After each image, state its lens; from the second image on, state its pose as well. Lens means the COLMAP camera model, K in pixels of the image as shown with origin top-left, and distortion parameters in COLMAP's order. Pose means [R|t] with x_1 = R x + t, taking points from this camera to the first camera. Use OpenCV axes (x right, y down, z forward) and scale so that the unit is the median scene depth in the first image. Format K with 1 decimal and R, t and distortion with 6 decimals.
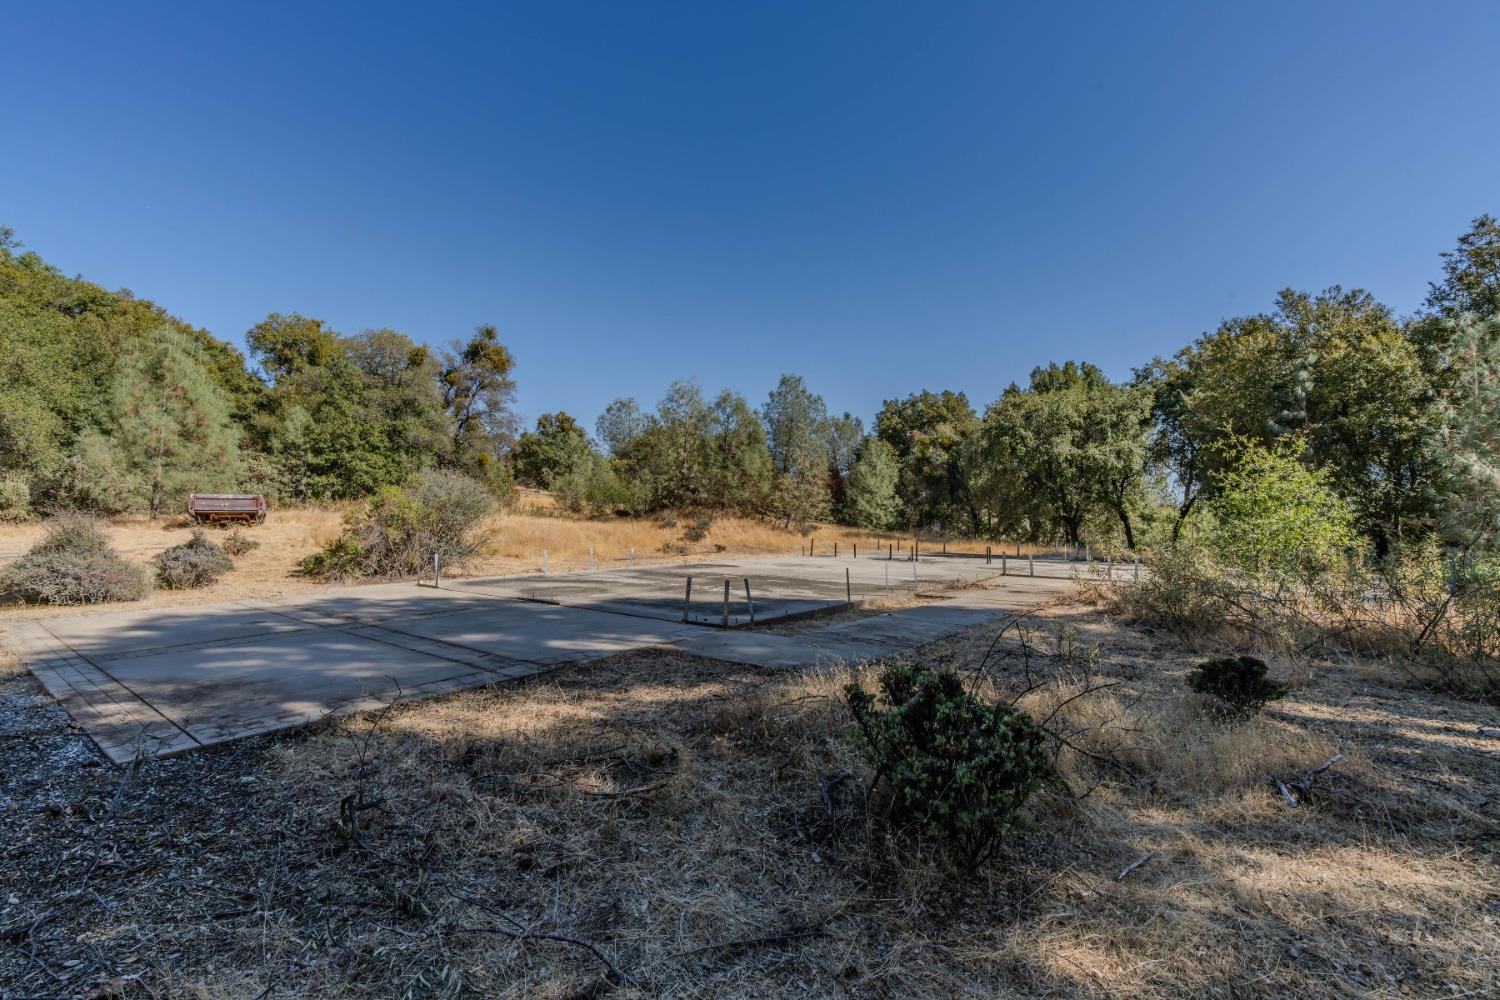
lens RADIAL K [[676.3, 0, 748.2], [0, 676.3, 497.1], [0, 0, 1]] dist [-0.003964, -0.000392]
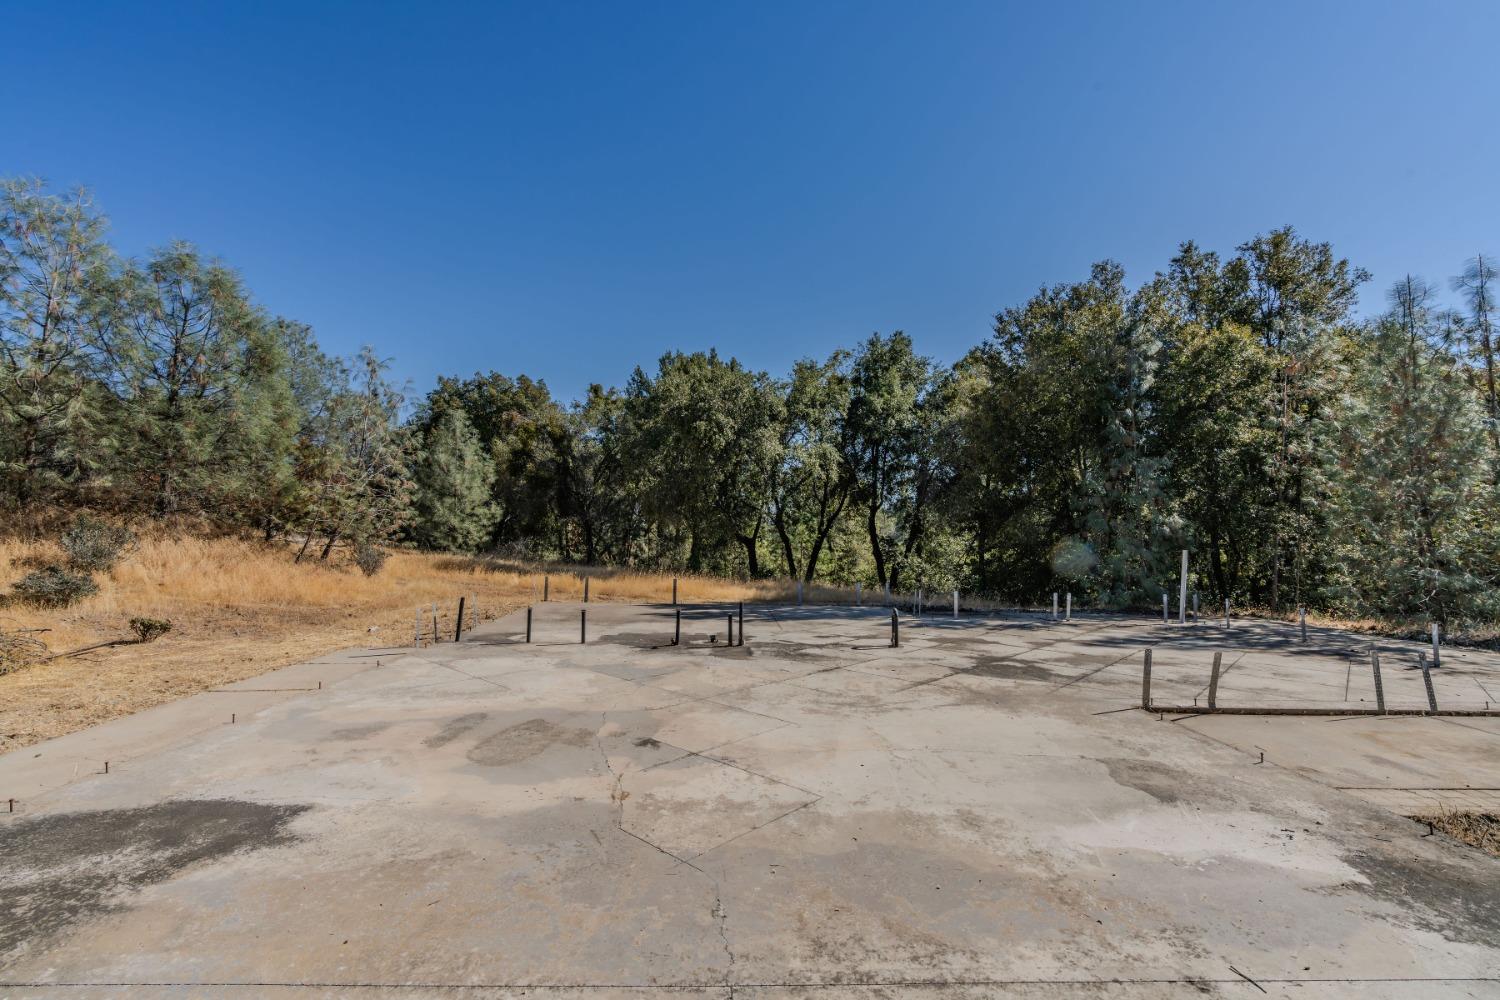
lens RADIAL K [[676.3, 0, 738.6], [0, 676.3, 501.2], [0, 0, 1]] dist [-0.003964, -0.000392]
pose [[0.776234, 0.038745, 0.629253, -0.021956], [-0.031882, 0.999245, -0.022198, 0.006367], [-0.629638, -0.002831, 0.776883, 0.437256]]
